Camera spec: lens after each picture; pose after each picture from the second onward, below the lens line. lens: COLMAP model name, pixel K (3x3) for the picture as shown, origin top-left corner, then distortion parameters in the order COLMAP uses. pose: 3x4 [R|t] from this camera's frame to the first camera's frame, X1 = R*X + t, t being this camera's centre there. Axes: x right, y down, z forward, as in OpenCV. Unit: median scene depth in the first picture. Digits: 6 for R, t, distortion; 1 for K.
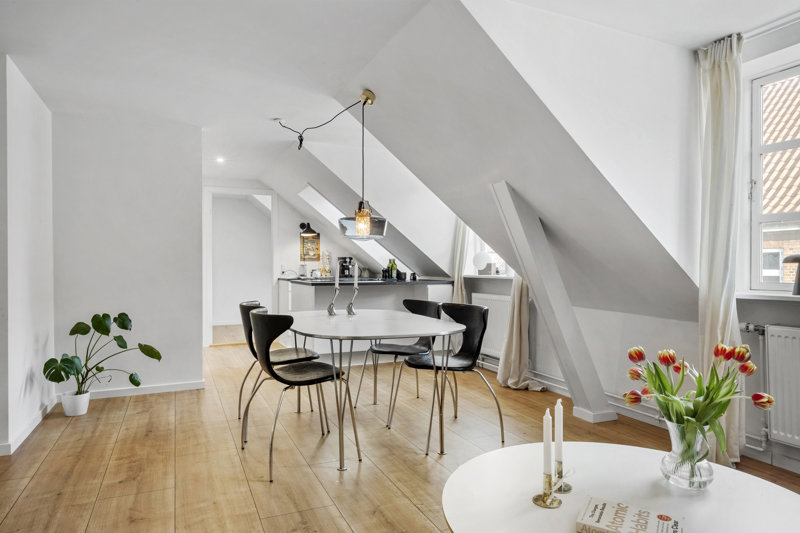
lens RADIAL K [[508.2, 0, 397.0], [0, 508.2, 265.8], [0, 0, 1]] dist [0.026632, -0.000927]
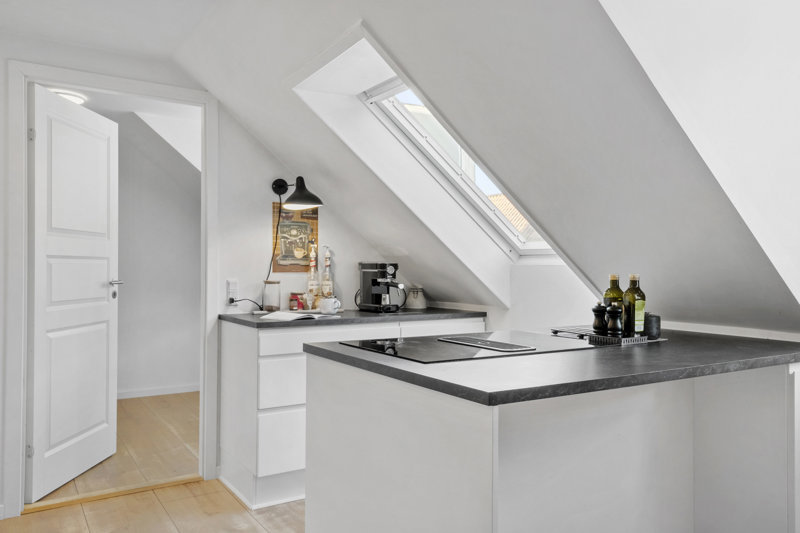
lens RADIAL K [[618.0, 0, 399.7], [0, 618.0, 266.8], [0, 0, 1]] dist [0.014500, 0.005259]
pose [[0.989652, 0.006339, 0.143348, -0.161291], [-0.005554, 0.999967, -0.005872, -0.011297], [-0.143381, 0.005015, 0.989655, 0.496740]]
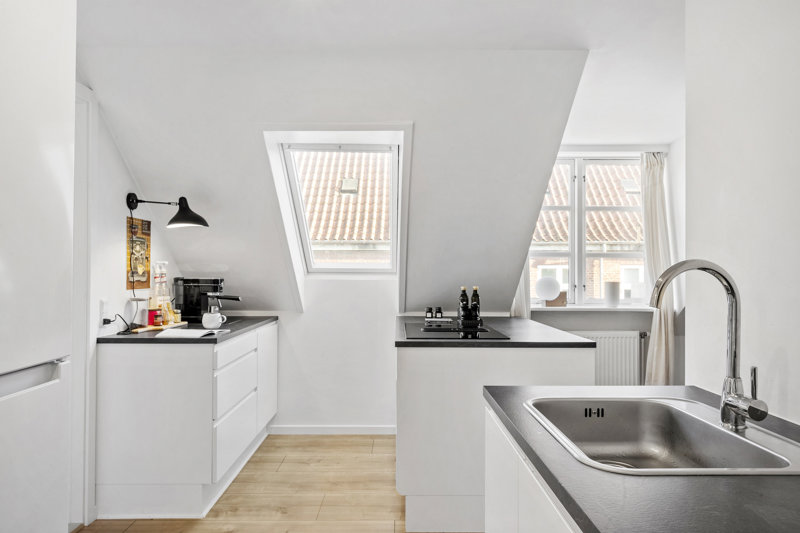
lens RADIAL K [[541.2, 0, 399.4], [0, 541.2, 265.1], [0, 0, 1]] dist [-0.000123, 0.001525]
pose [[0.402082, 0.019510, 0.915396, -0.490705], [-0.003196, 0.999797, -0.019905, -0.020336], [-0.915598, 0.005078, 0.402062, 0.642382]]
